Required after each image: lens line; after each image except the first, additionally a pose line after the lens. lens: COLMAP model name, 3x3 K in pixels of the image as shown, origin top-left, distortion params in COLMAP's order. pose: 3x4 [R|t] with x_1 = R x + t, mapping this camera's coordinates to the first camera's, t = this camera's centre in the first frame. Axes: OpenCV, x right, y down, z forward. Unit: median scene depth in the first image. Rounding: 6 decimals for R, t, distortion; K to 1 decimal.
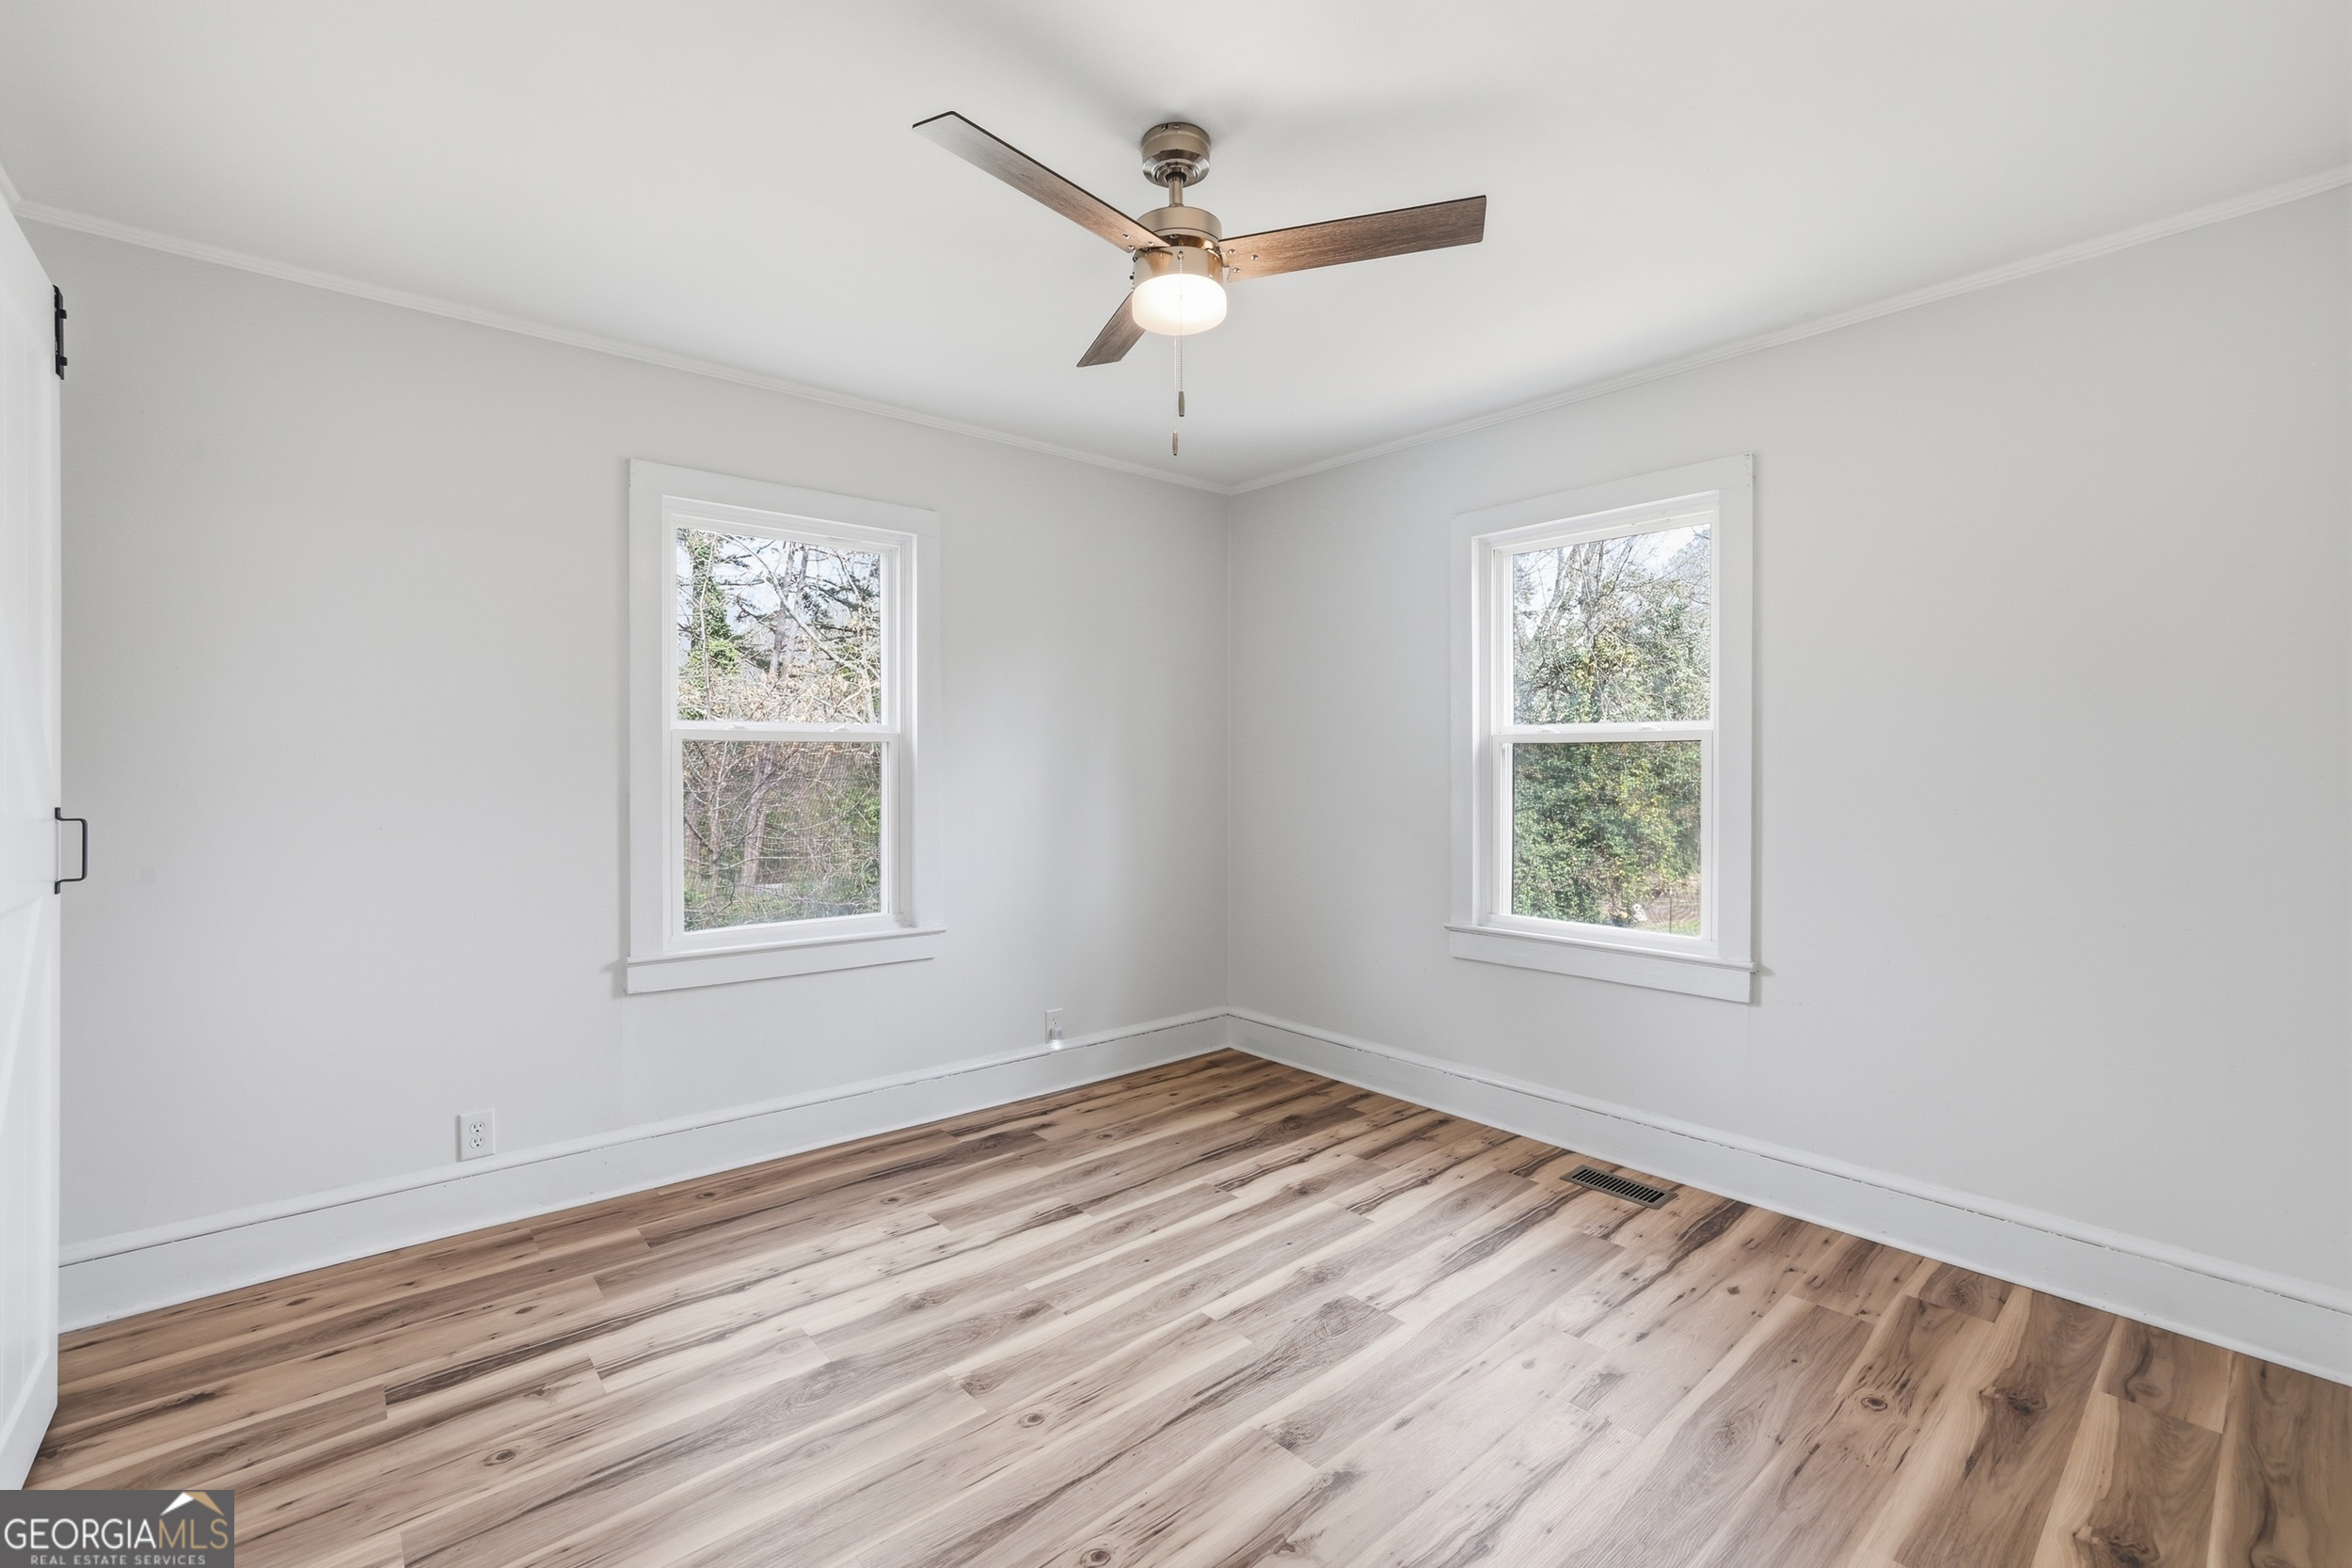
lens RADIAL K [[1000.9, 0, 1174.4], [0, 1000.9, 768.6], [0, 0, 1]] dist [-0.035568, 0.007105]
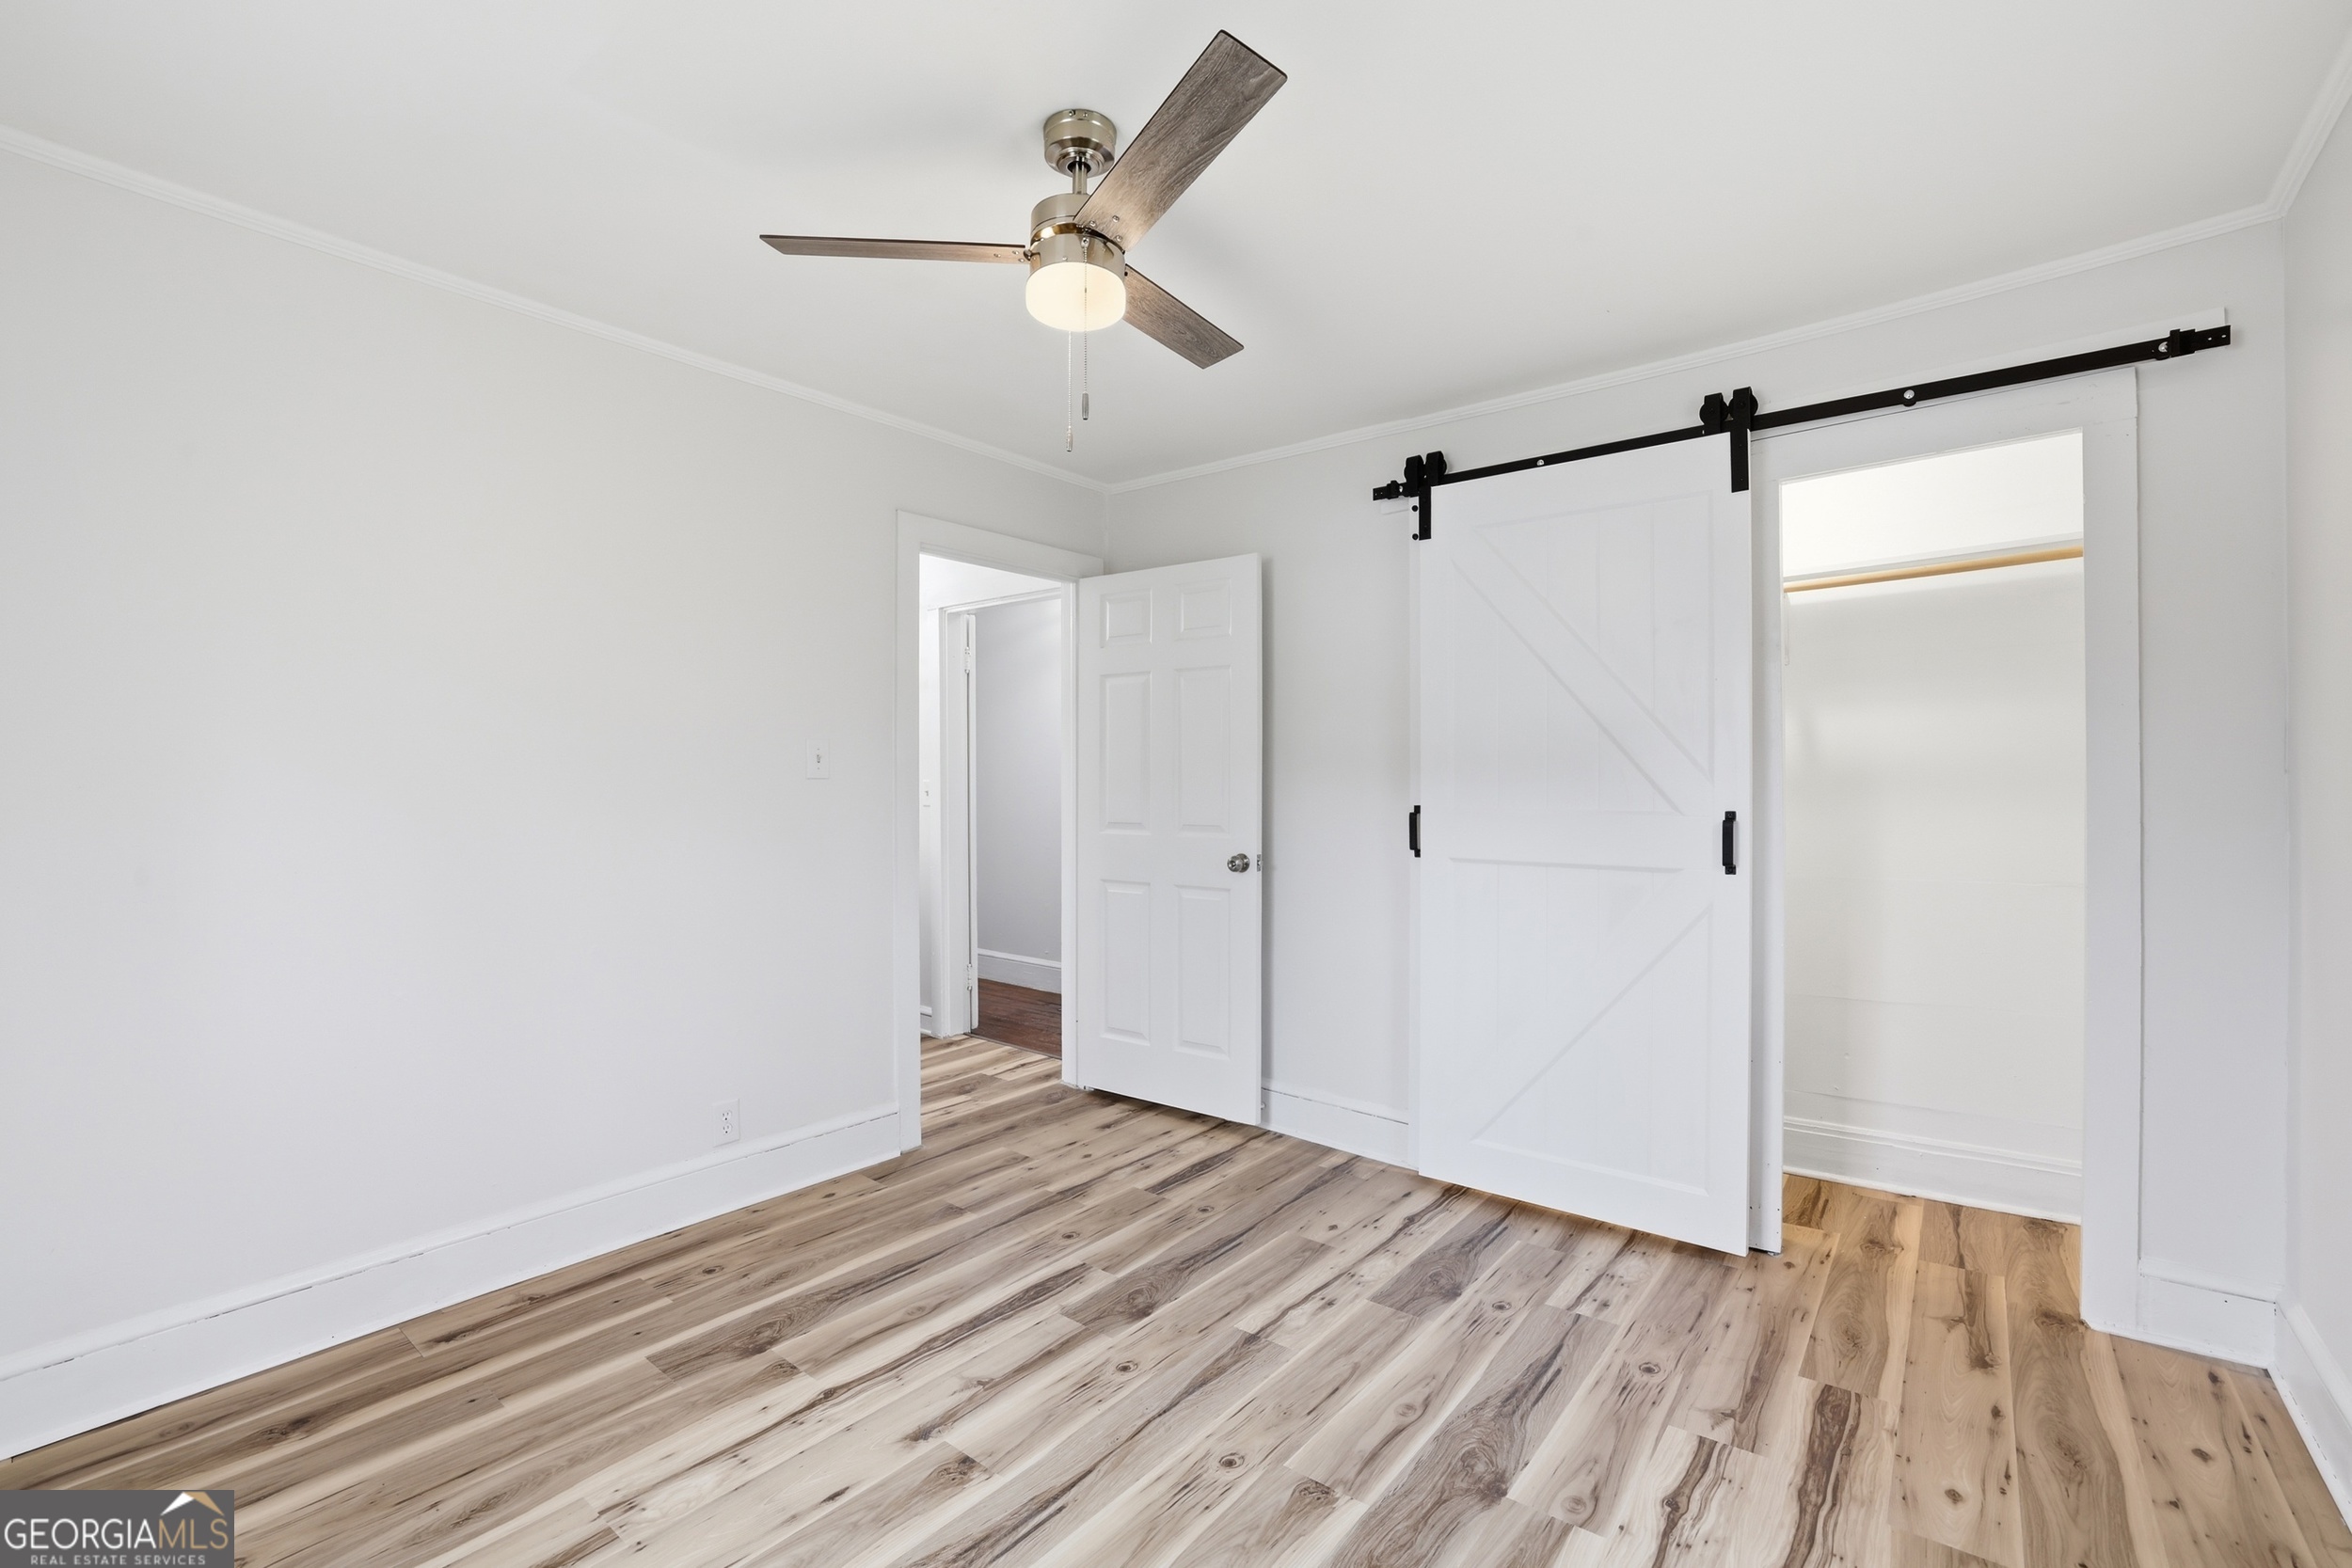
lens RADIAL K [[1017.4, 0, 1164.7], [0, 1017.4, 779.2], [0, 0, 1]] dist [-0.073347, 0.031799]
pose [[-0.984568, 0.000752, -0.175003, 0.074251], [-0.000163, 0.999986, 0.005209, -0.009118], [0.175004, 0.005157, -0.984554, 1.622931]]
